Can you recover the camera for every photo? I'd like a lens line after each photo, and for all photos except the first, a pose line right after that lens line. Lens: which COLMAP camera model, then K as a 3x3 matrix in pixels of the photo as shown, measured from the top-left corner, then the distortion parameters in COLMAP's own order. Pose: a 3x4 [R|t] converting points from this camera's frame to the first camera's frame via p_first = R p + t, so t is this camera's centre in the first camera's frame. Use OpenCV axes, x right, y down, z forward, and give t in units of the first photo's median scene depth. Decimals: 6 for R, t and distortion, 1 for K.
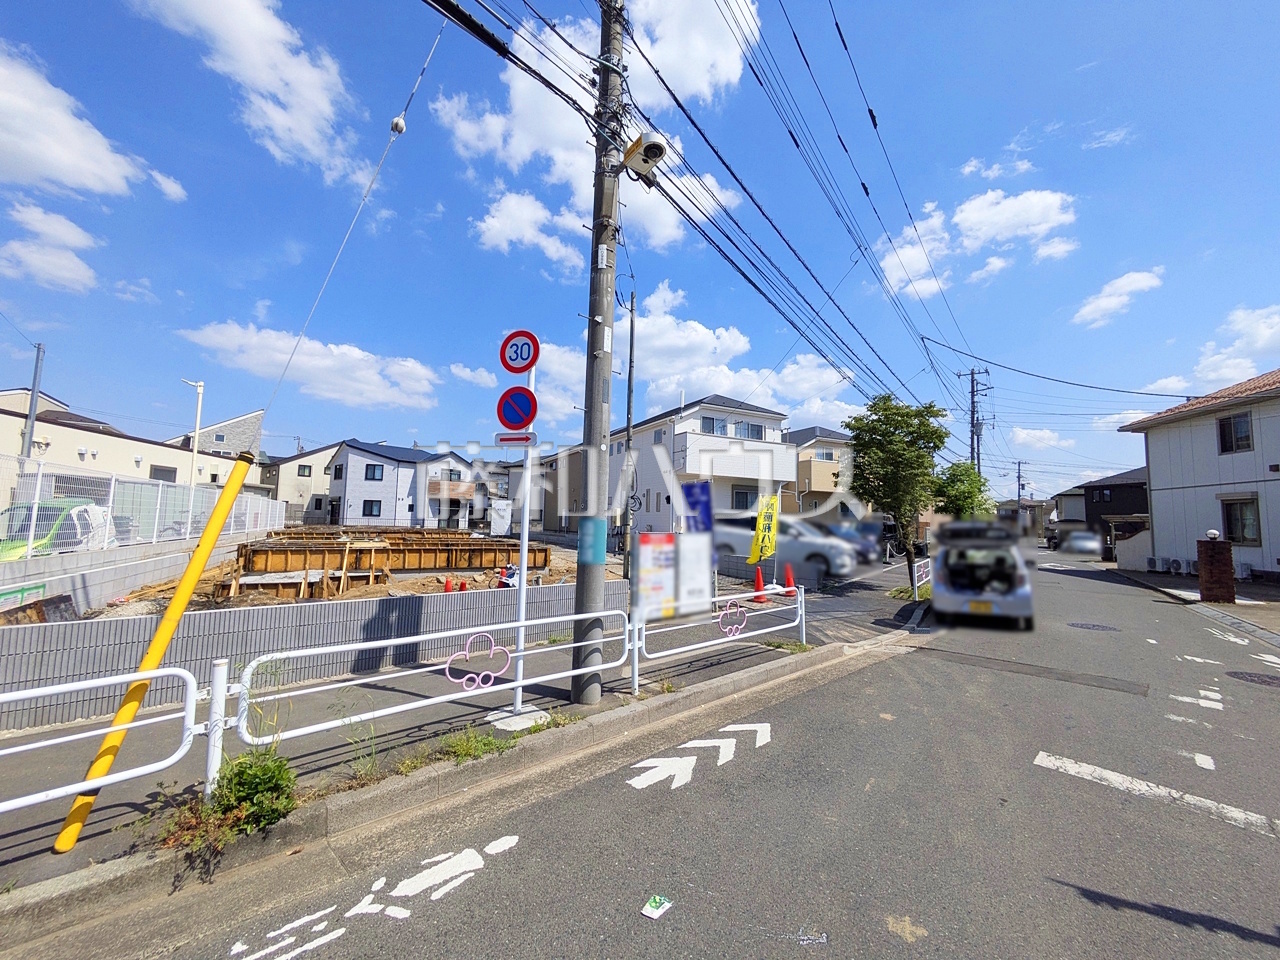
lens RADIAL K [[507.2, 0, 643.2], [0, 507.2, 477.8], [0, 0, 1]] dist [-0.002586, 0.002926]
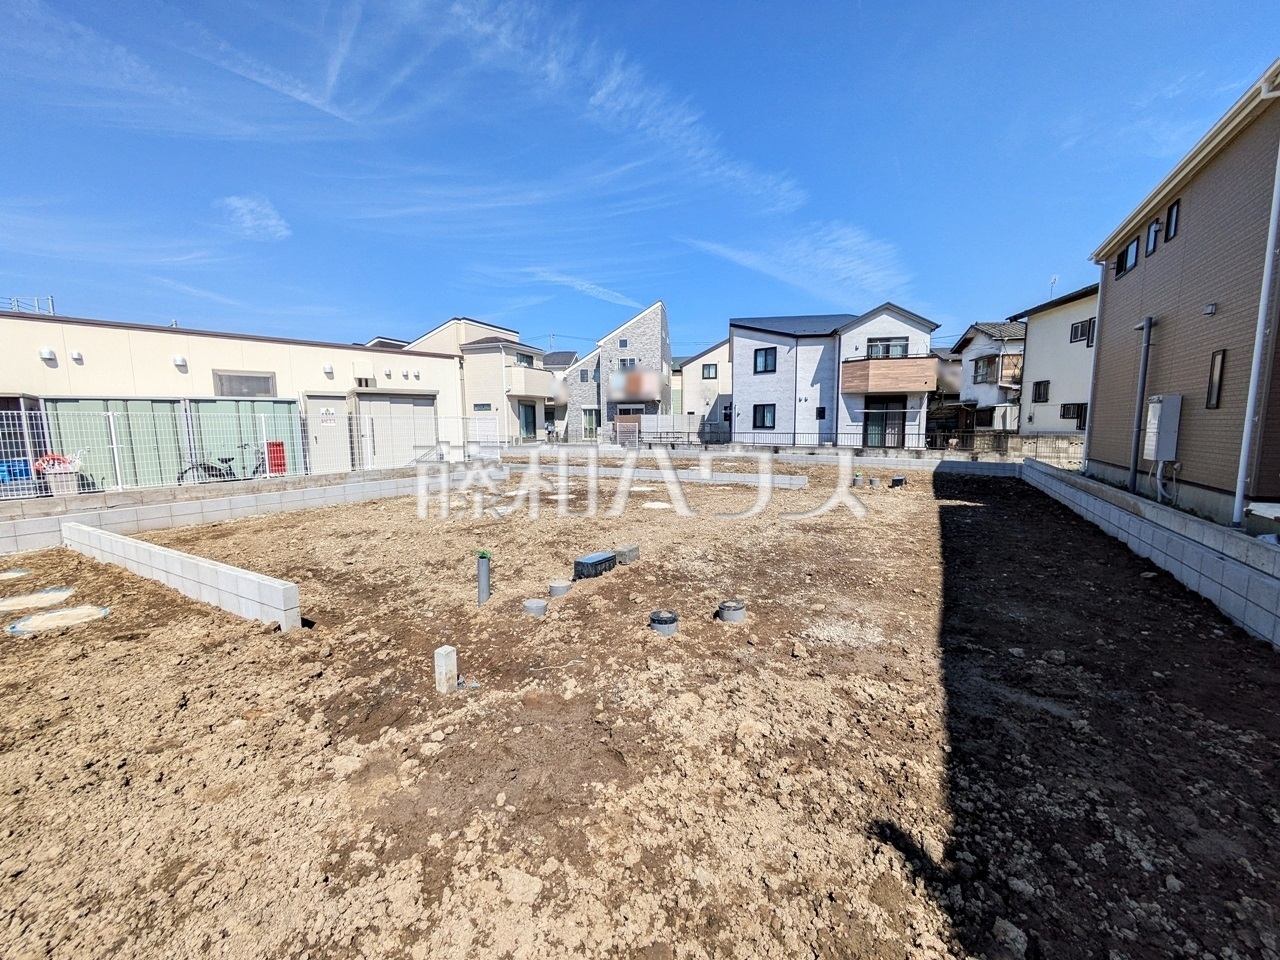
lens RADIAL K [[507.2, 0, 643.6], [0, 507.2, 480.8], [0, 0, 1]] dist [-0.002586, 0.002926]
pose [[0.536832, 0.067094, -0.841017, -0.116210], [0.096154, 0.985472, 0.139995, 0.067720], [0.838192, -0.156021, 0.522582, 0.984630]]
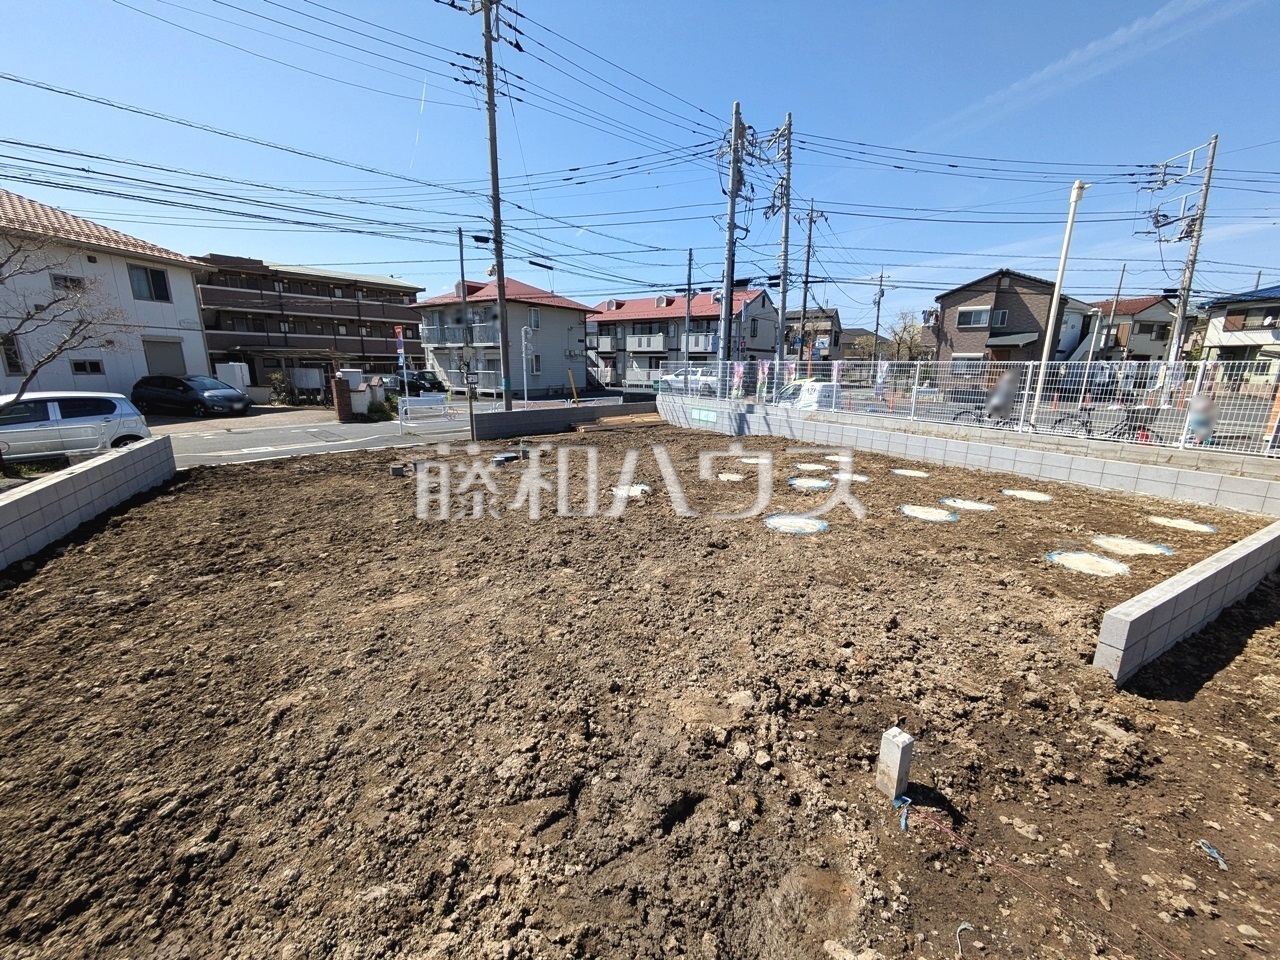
lens RADIAL K [[507.2, 0, 641.7], [0, 507.2, 480.1], [0, 0, 1]] dist [-0.002586, 0.002926]
pose [[-0.999122, -0.026064, -0.032805, -0.226145], [-0.030241, 0.990515, 0.134038, 0.070024], [0.029000, 0.134913, -0.990433, 1.110109]]
